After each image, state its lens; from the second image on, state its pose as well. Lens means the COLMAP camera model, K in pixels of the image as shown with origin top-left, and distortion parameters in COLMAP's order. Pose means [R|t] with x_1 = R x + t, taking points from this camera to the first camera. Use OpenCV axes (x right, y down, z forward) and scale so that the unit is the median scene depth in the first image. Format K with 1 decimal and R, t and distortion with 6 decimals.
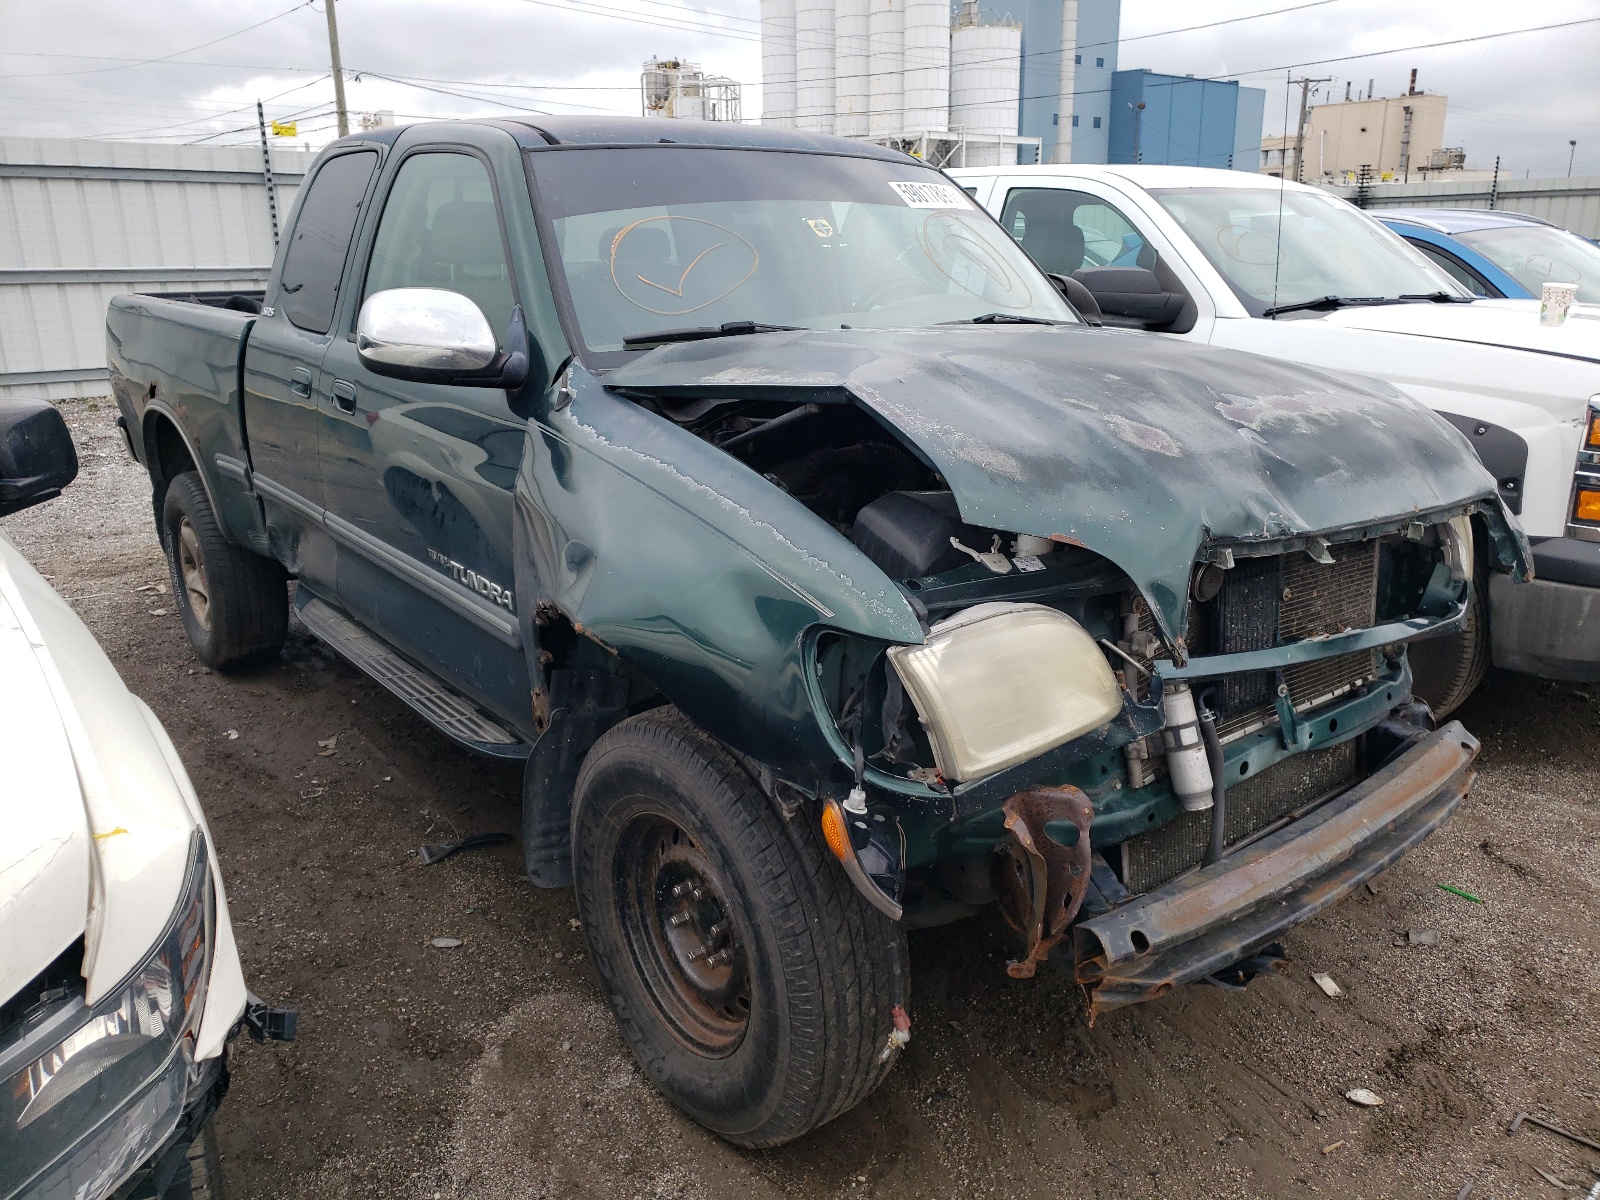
lens RADIAL K [[1303.1, 0, 800.0], [0, 1303.1, 600.0], [0, 0, 1]] dist [-0.058849, 0.134580]
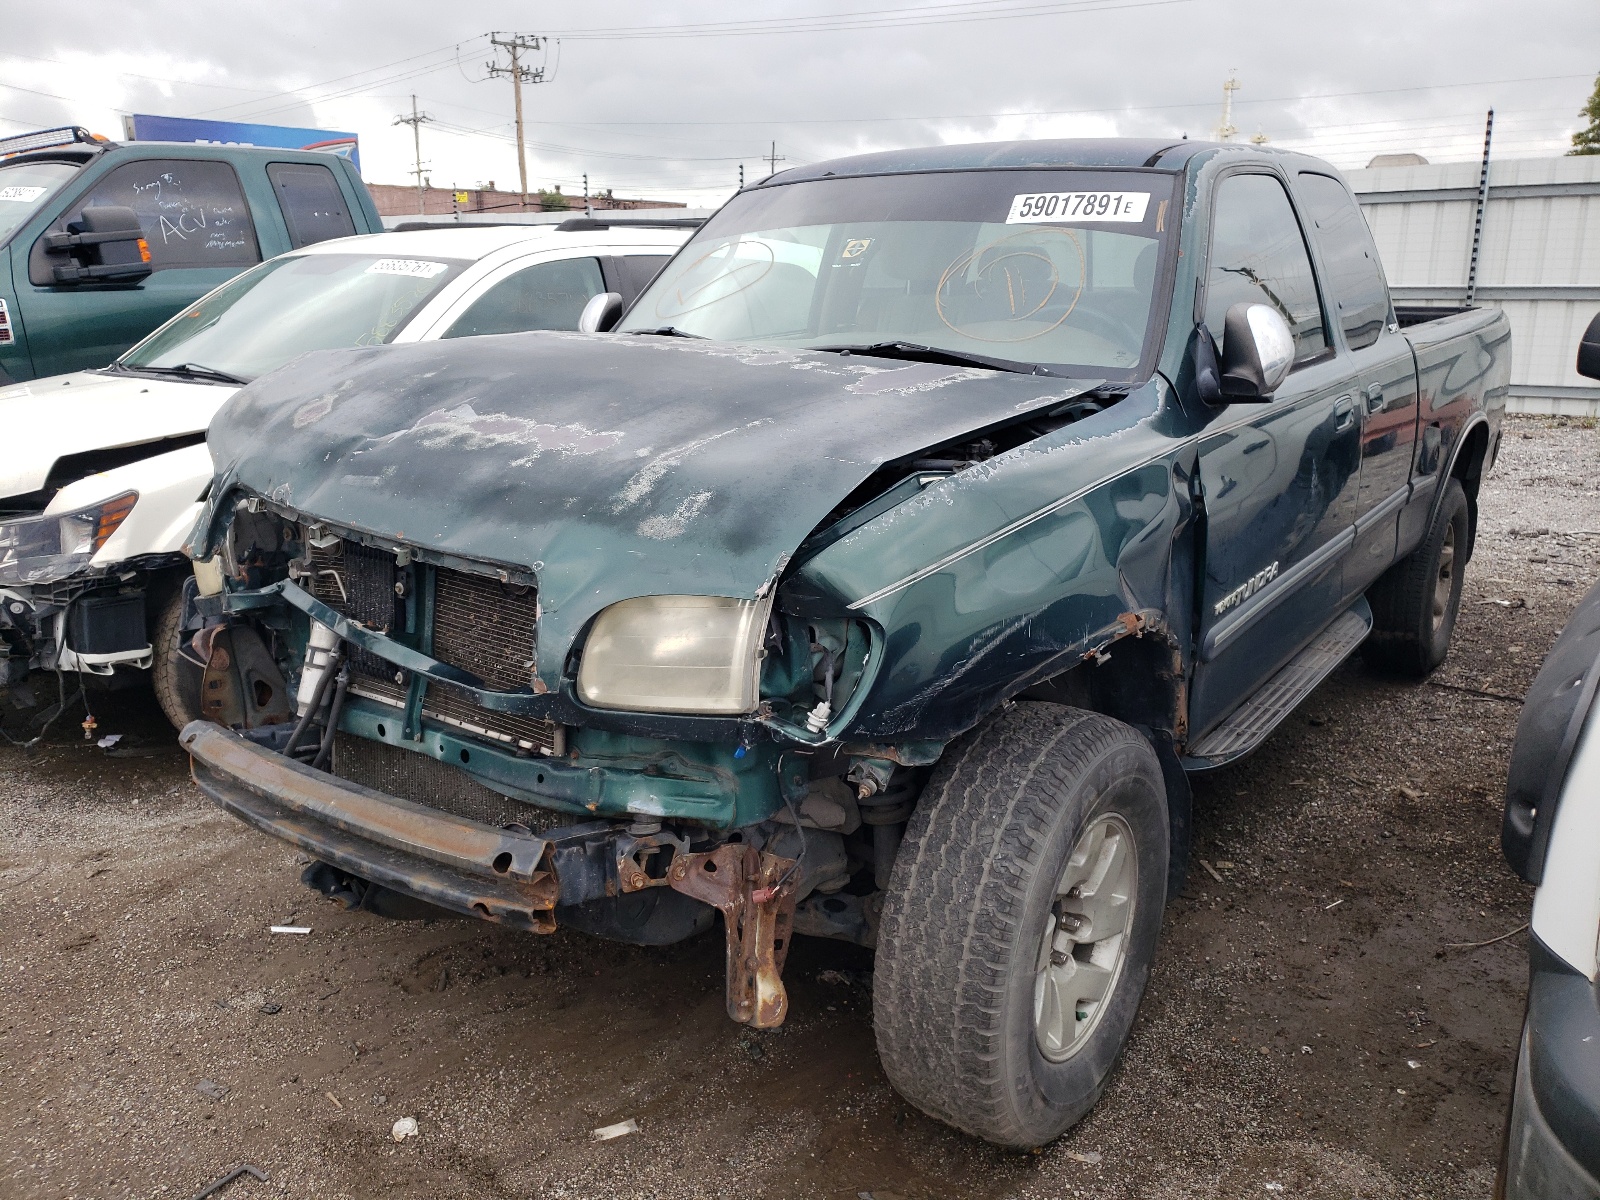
lens RADIAL K [[1303.1, 0, 800.0], [0, 1303.1, 600.0], [0, 0, 1]] dist [-0.058849, 0.134580]
pose [[0.250094, 0.260253, -0.932589, 0.981254], [-0.270820, 0.943555, 0.190687, -0.195318], [0.929575, 0.204874, 0.306459, 0.655841]]
